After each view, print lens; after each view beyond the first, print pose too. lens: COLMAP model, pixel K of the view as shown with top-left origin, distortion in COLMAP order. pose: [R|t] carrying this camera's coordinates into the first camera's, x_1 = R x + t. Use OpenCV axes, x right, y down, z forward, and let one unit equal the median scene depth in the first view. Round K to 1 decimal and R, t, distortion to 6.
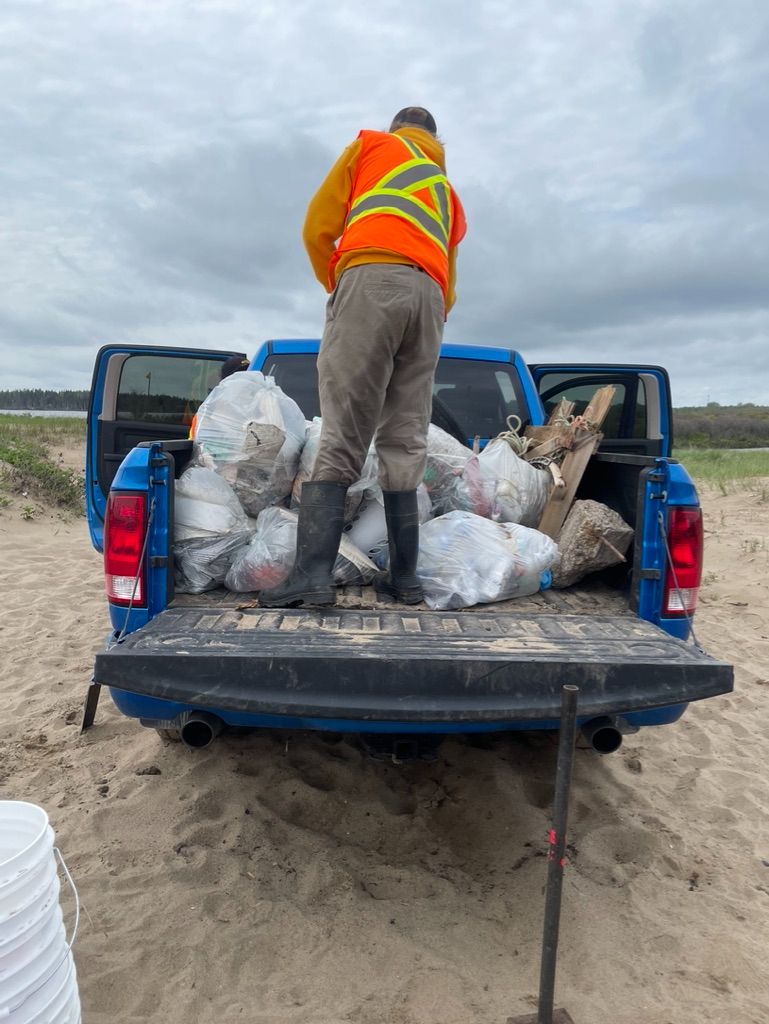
lens RADIAL K [[776.8, 0, 384.2], [0, 776.8, 511.5], [0, 0, 1]] dist [0.080146, -0.113250]
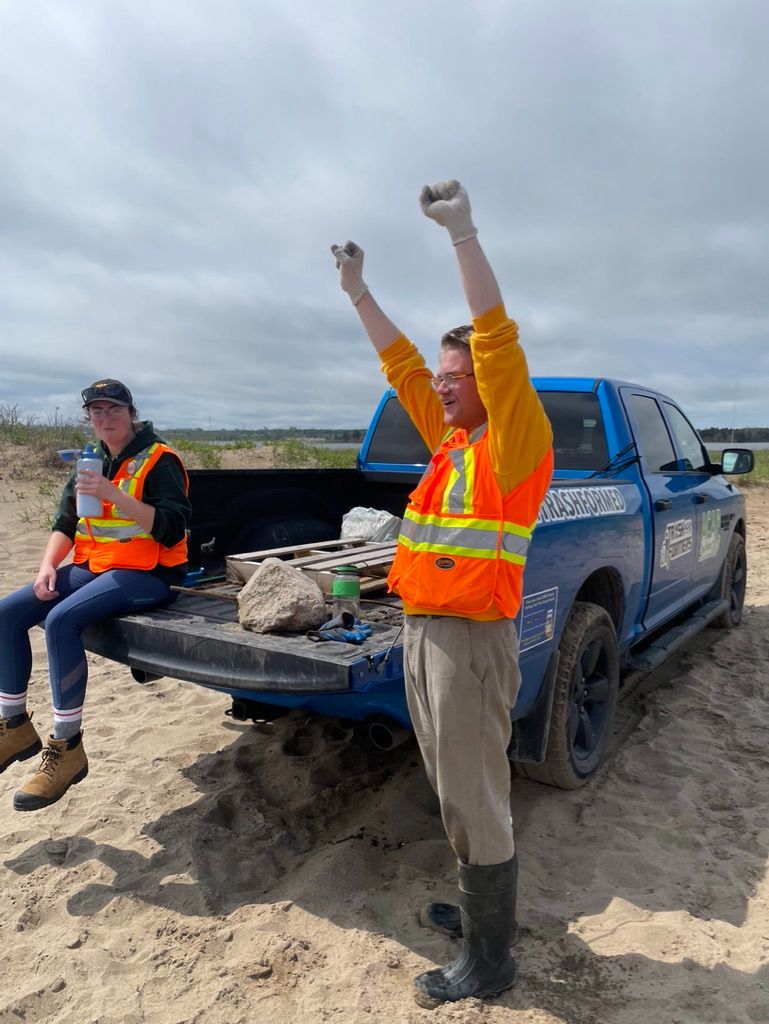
lens RADIAL K [[776.8, 0, 381.0], [0, 776.8, 510.6], [0, 0, 1]] dist [0.080146, -0.113250]
pose [[0.834877, 0.044590, -0.548628, 1.102154], [-0.065595, 0.997670, -0.018734, -0.013954], [0.546515, 0.051628, 0.835857, 0.056621]]
